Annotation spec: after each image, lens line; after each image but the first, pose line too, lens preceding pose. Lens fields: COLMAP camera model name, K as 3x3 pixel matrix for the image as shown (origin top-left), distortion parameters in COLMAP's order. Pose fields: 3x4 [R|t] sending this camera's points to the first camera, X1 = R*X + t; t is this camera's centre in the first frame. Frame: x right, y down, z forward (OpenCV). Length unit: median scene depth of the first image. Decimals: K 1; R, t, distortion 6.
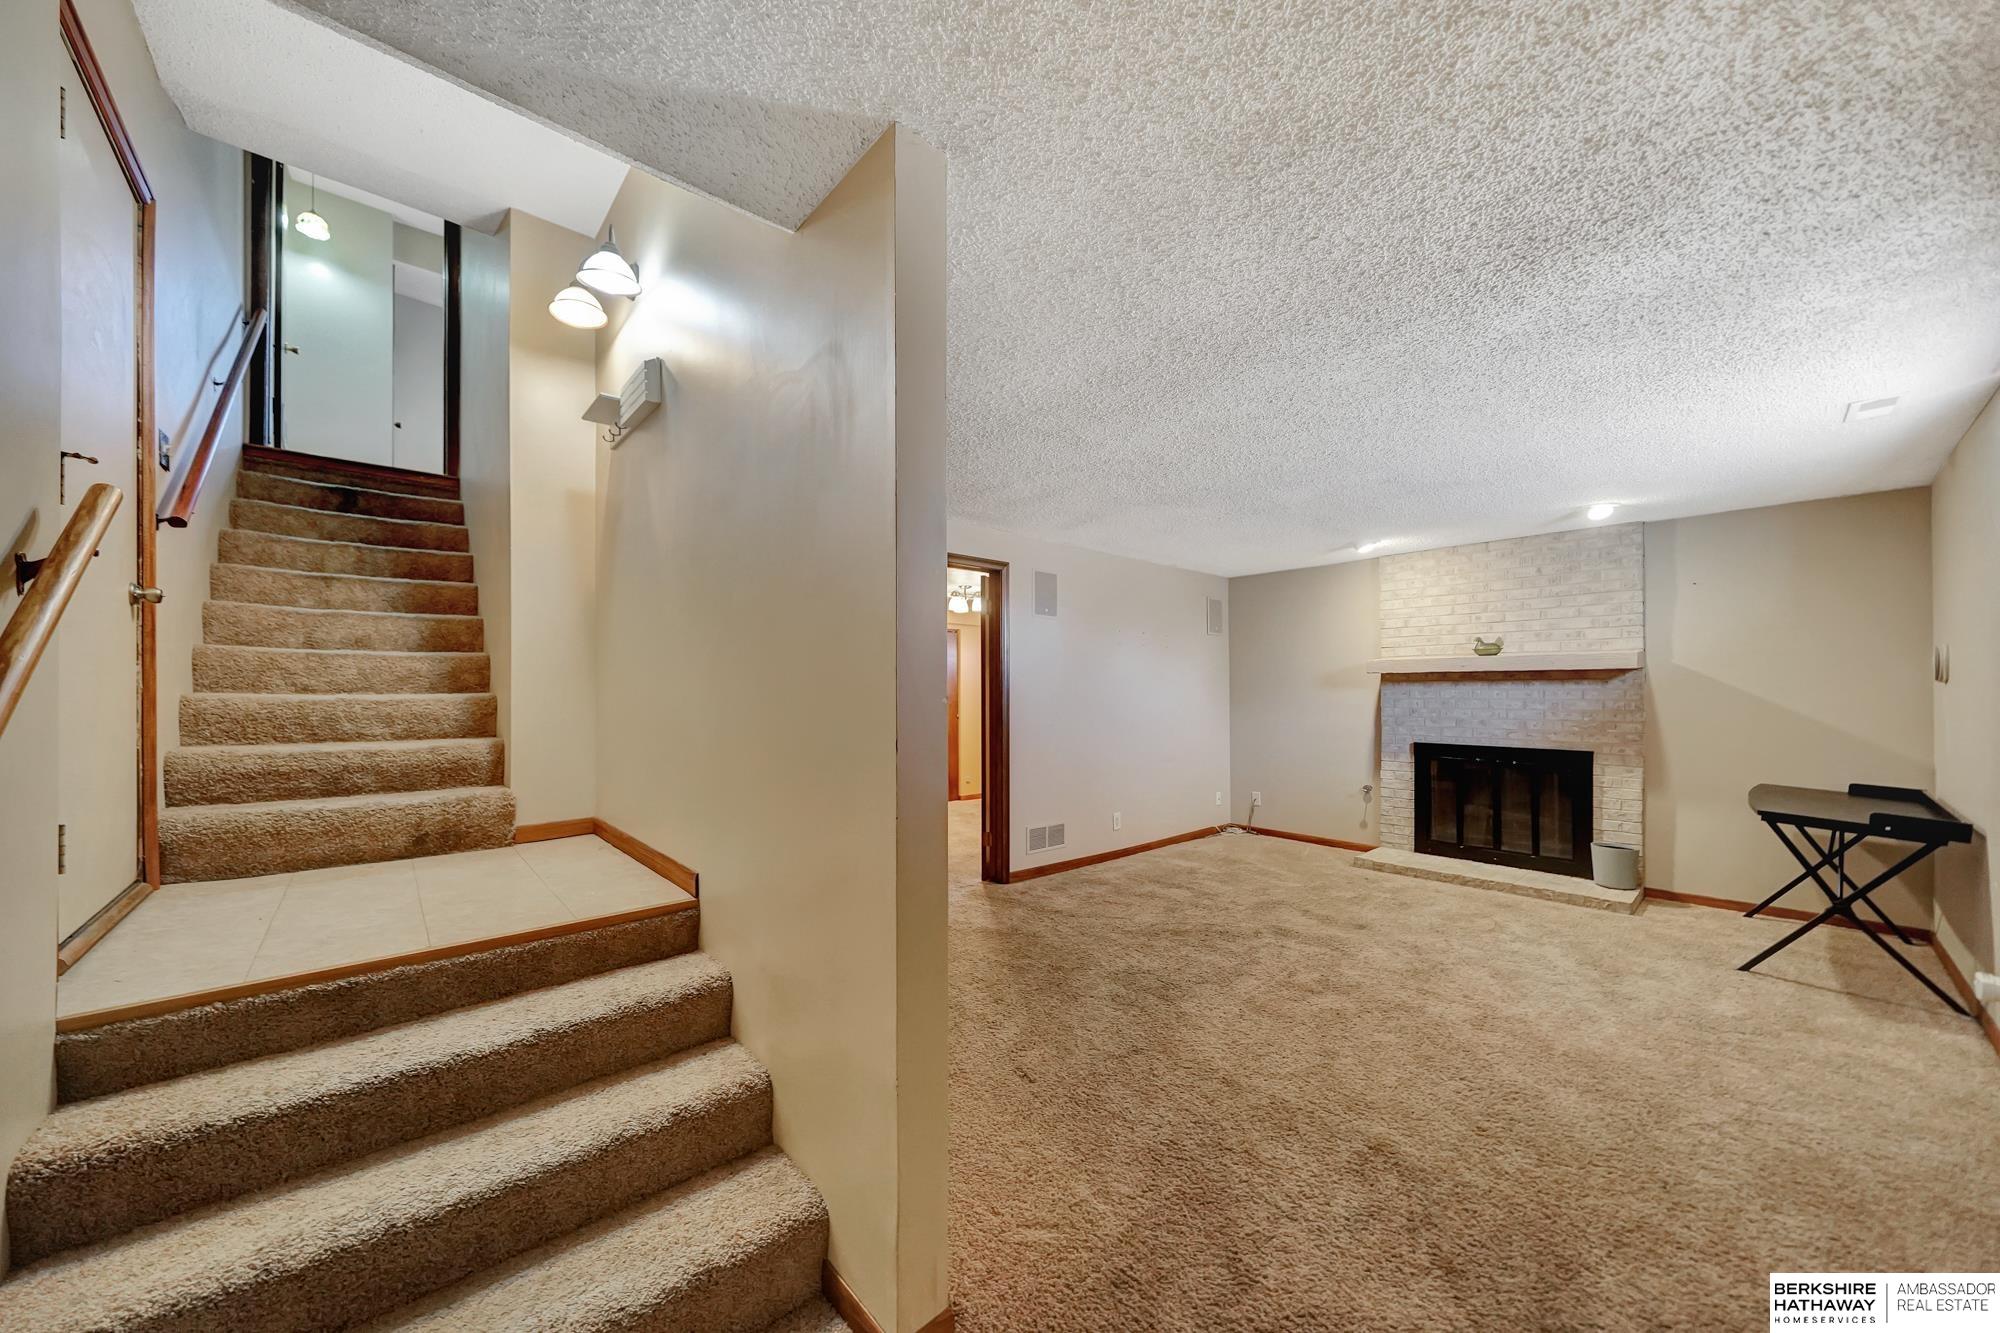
lens RADIAL K [[702.2, 0, 1008.2], [0, 702.2, 693.6], [0, 0, 1]] dist [0.000732, -0.000064]
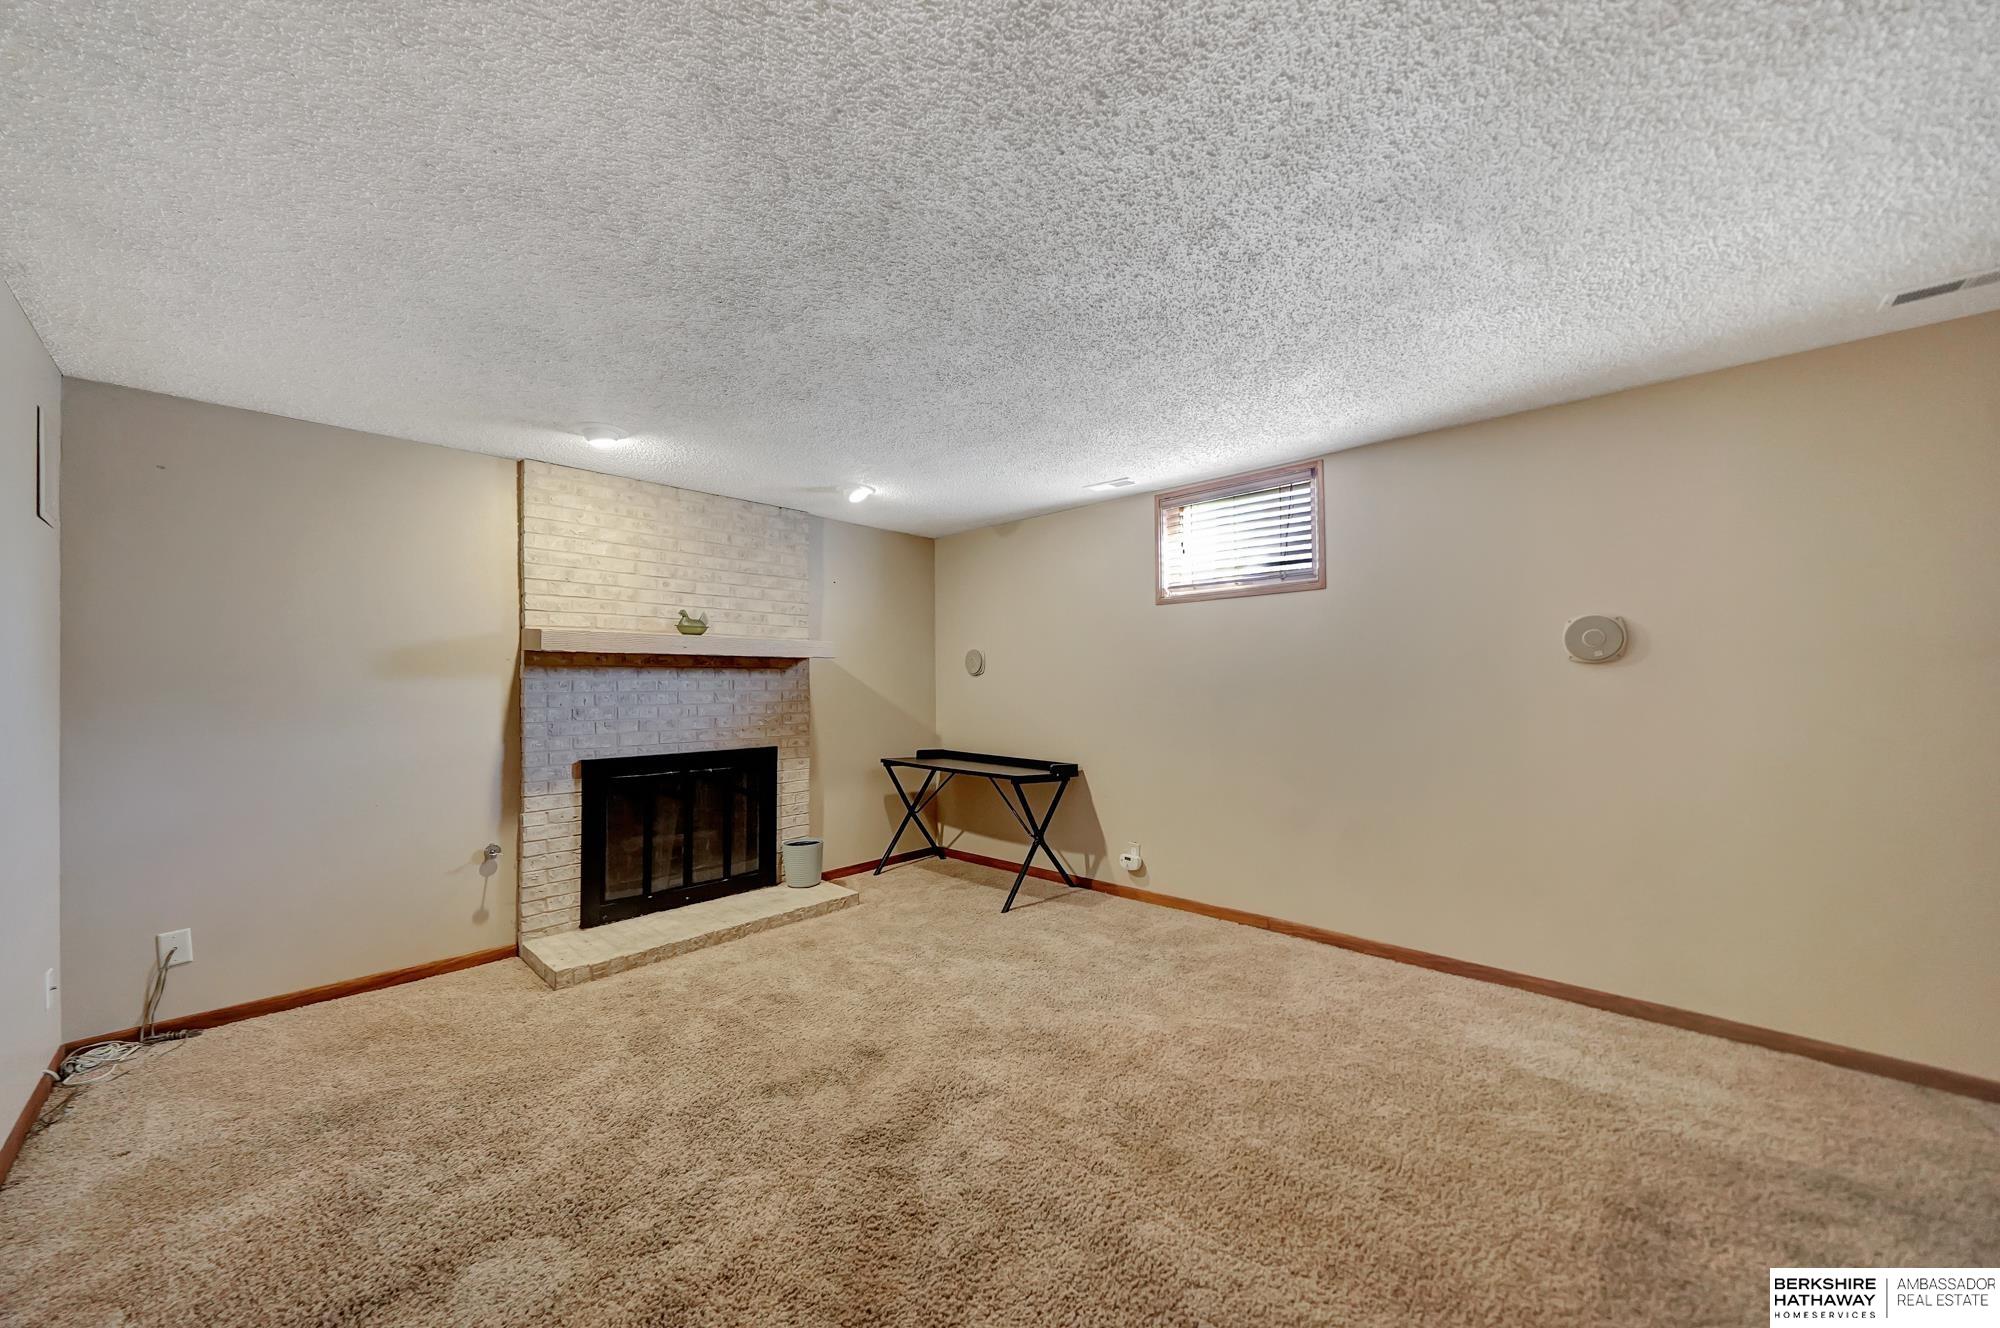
lens RADIAL K [[704.7, 0, 998.8], [0, 704.7, 670.7], [0, 0, 1]] dist [-0.001981, -0.000054]
pose [[-0.071478, 0.016269, 0.997309, -0.114031], [0.007045, 0.999850, -0.015805, -0.000638], [-0.997417, 0.005896, -0.071582, 0.740732]]
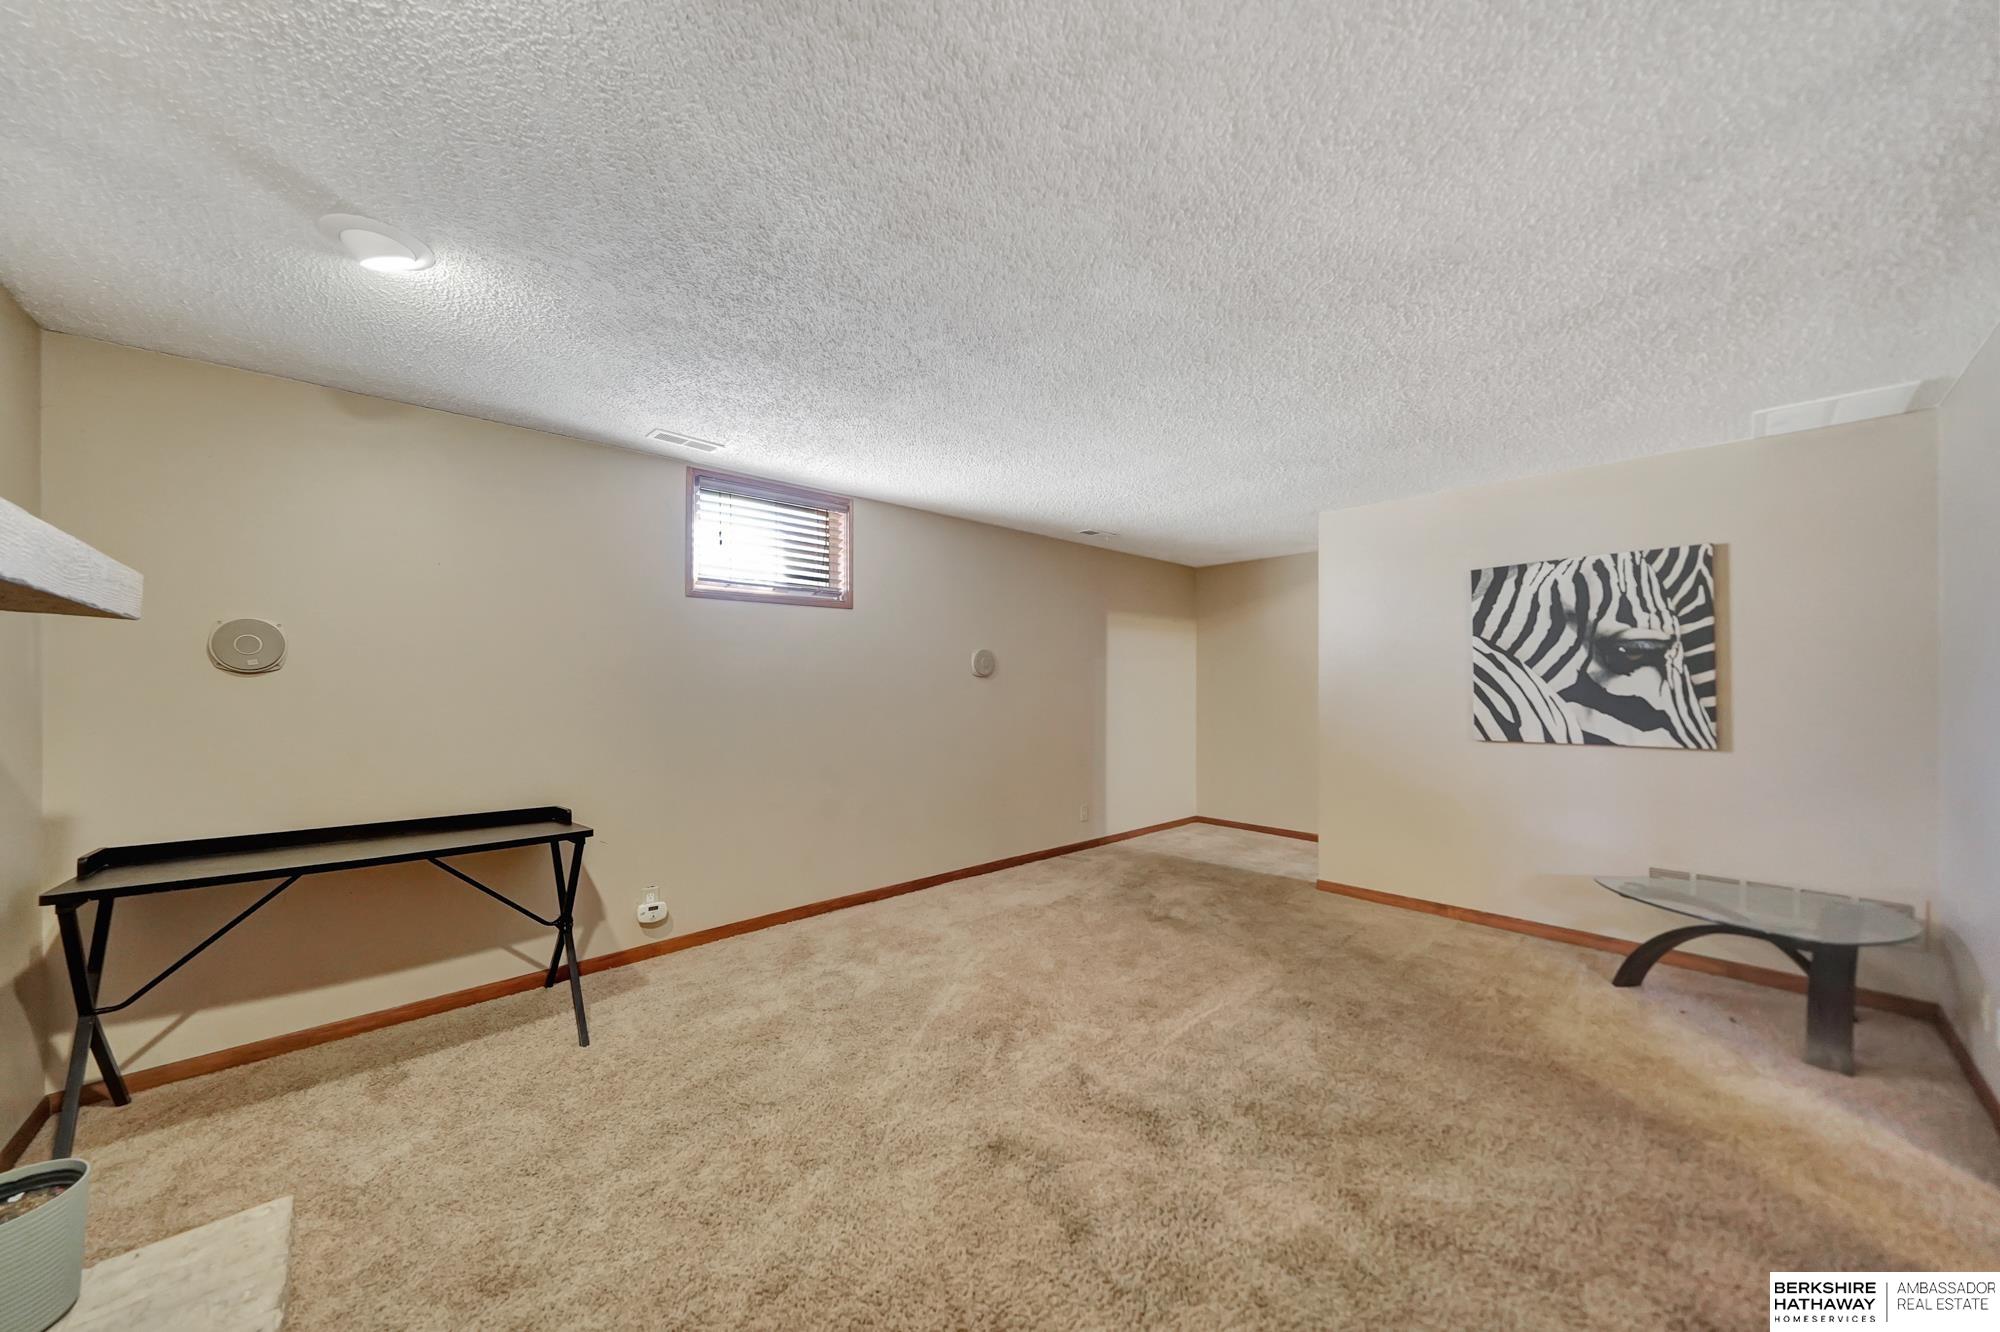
lens RADIAL K [[704.7, 0, 998.8], [0, 704.7, 672.7], [0, 0, 1]] dist [-0.001981, -0.000054]
pose [[-0.999909, -0.007951, -0.010867, 0.406729], [-0.007864, 0.999936, -0.008095, -0.010448], [0.010930, -0.008009, -0.999908, 1.213267]]
